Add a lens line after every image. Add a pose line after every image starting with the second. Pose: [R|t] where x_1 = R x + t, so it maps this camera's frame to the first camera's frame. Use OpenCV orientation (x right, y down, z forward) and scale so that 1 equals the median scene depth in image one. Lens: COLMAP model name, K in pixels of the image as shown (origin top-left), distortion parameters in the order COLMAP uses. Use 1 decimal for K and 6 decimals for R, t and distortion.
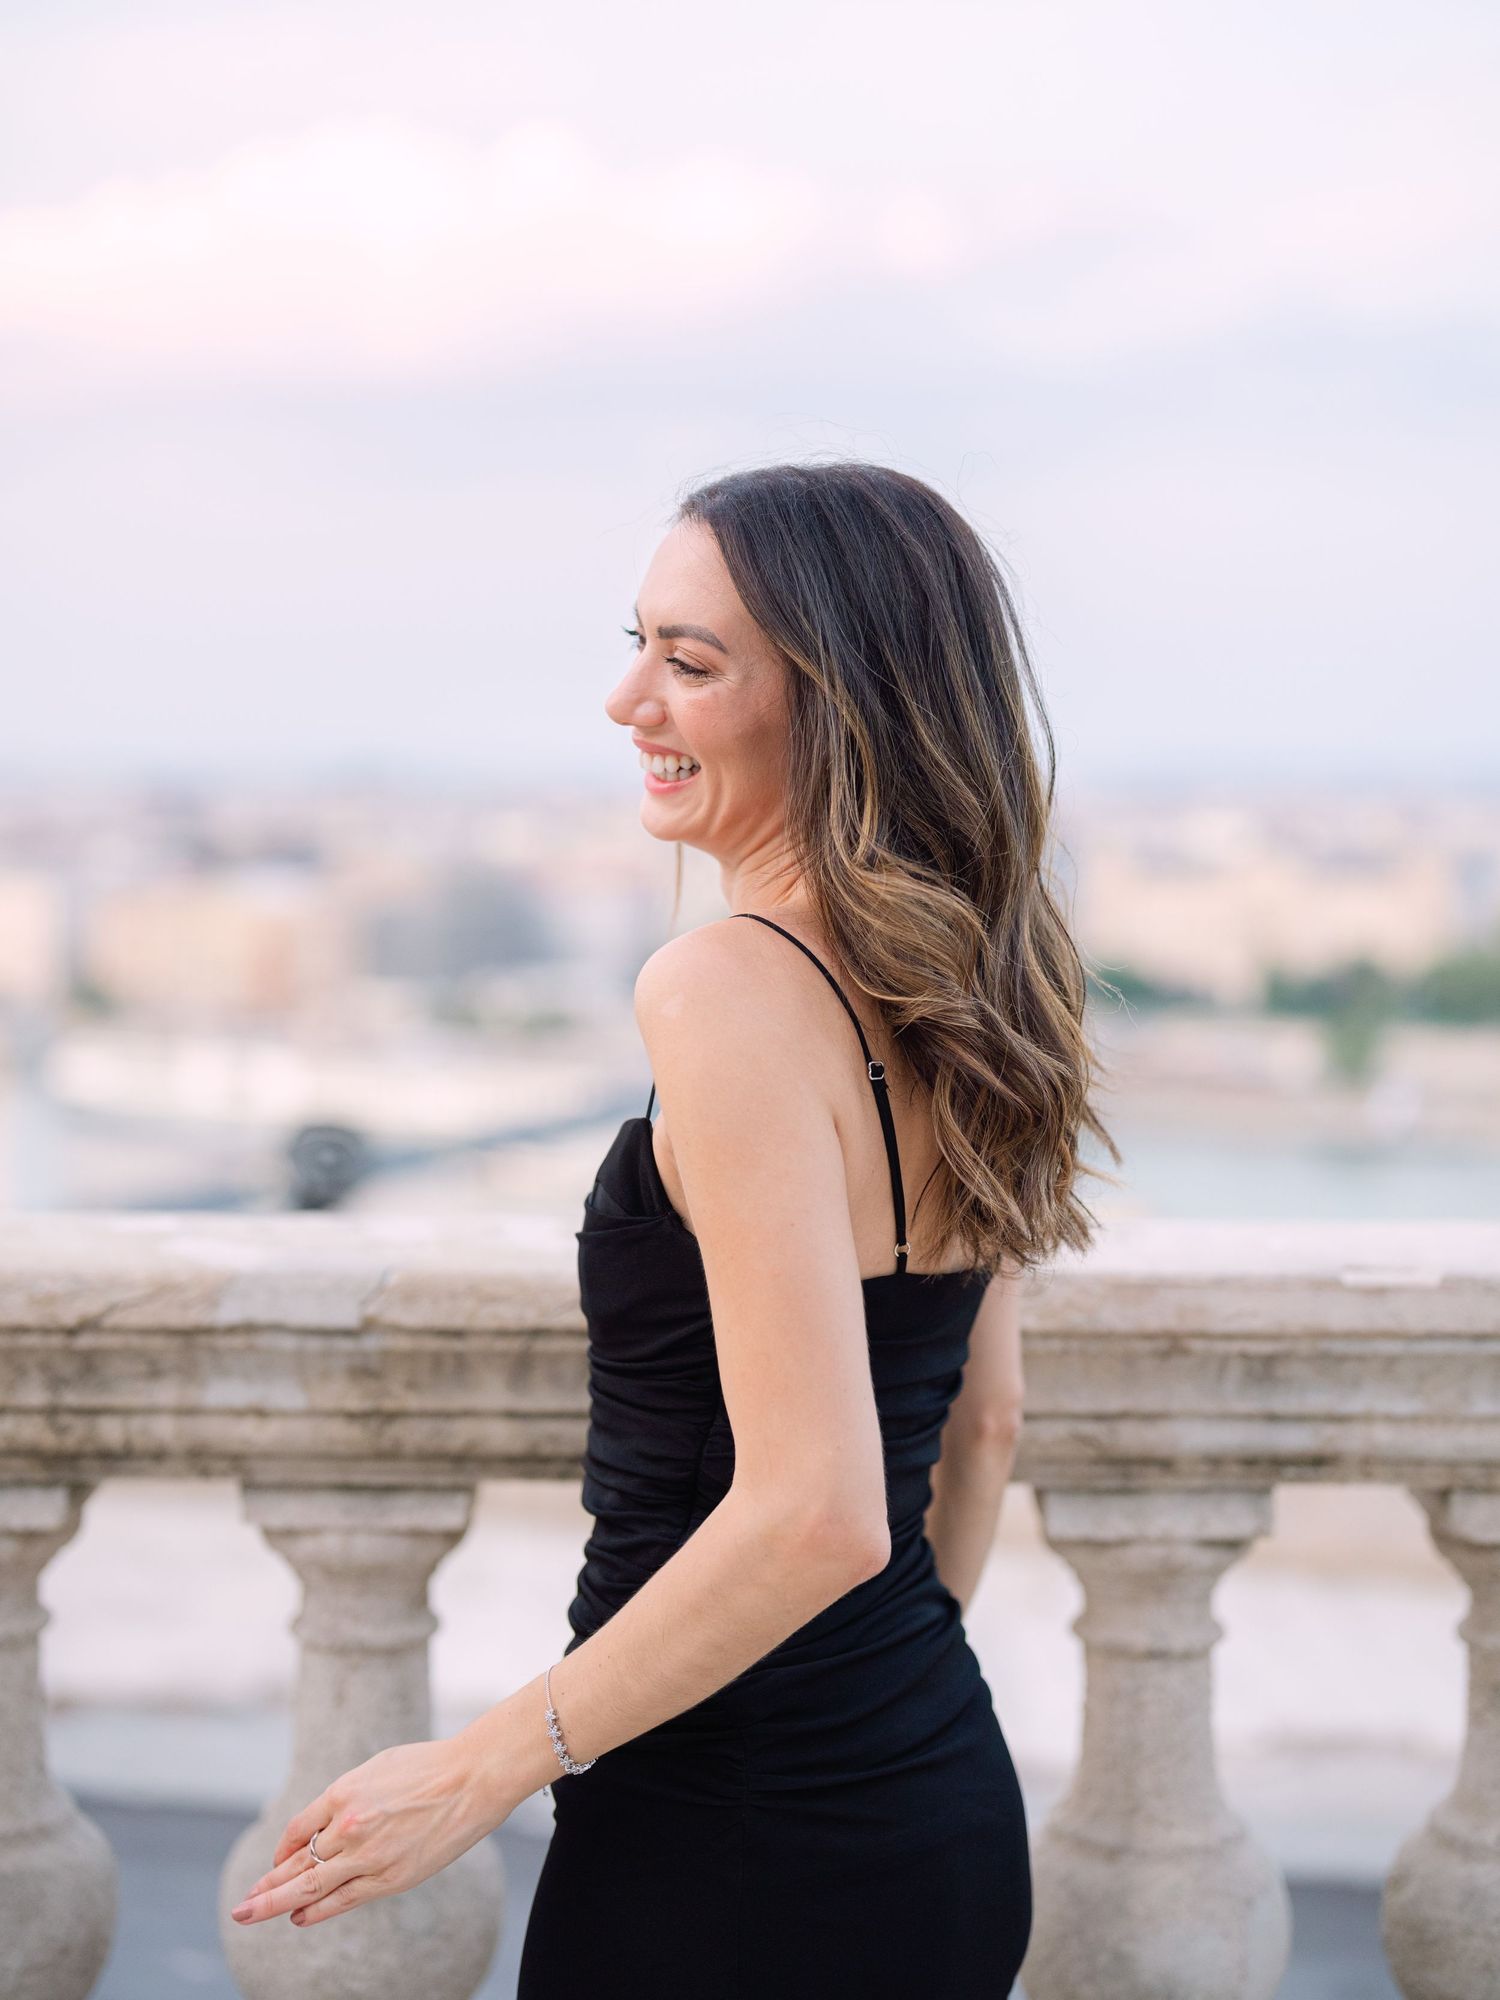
lens RADIAL K [[2863.0, 0, 711.3], [0, 2863.0, 1000.9], [0, 0, 1]] dist [0.010474, -0.014432]
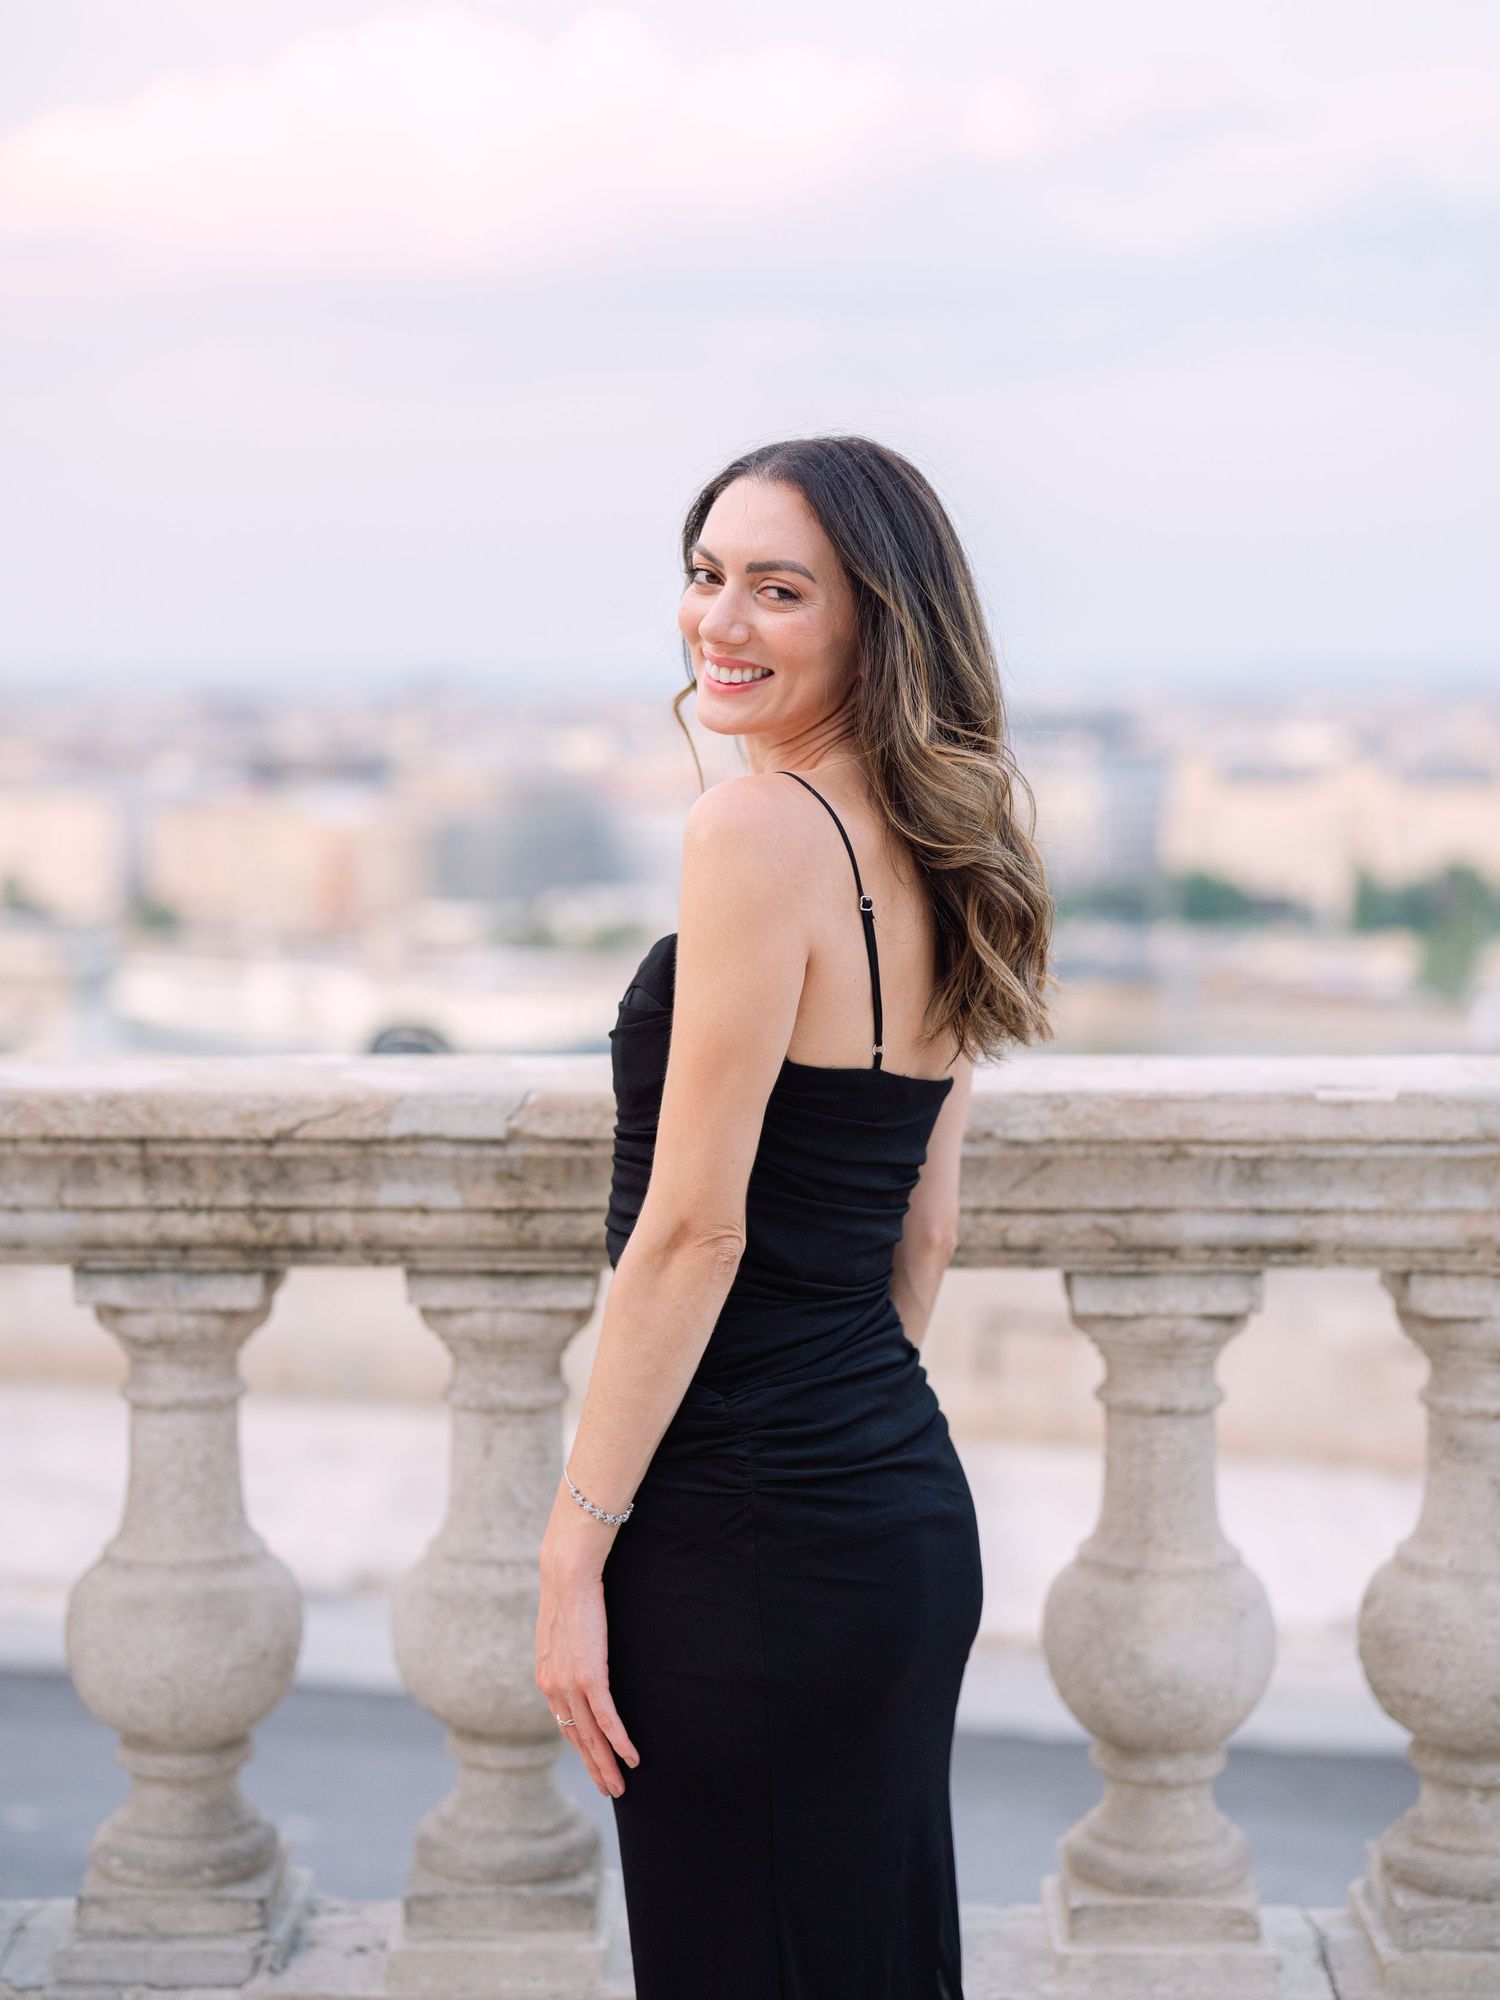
lens RADIAL K [[2935.8, 0, 750.0], [0, 2935.8, 1000.0], [0, 0, 1]] dist [-0.004460, 0.060381]
pose [[0.999910, -0.004760, -0.012509, -0.003137], [0.005111, 0.999589, 0.028194, 0.020278], [0.012370, -0.028256, 0.999524, -0.236480]]
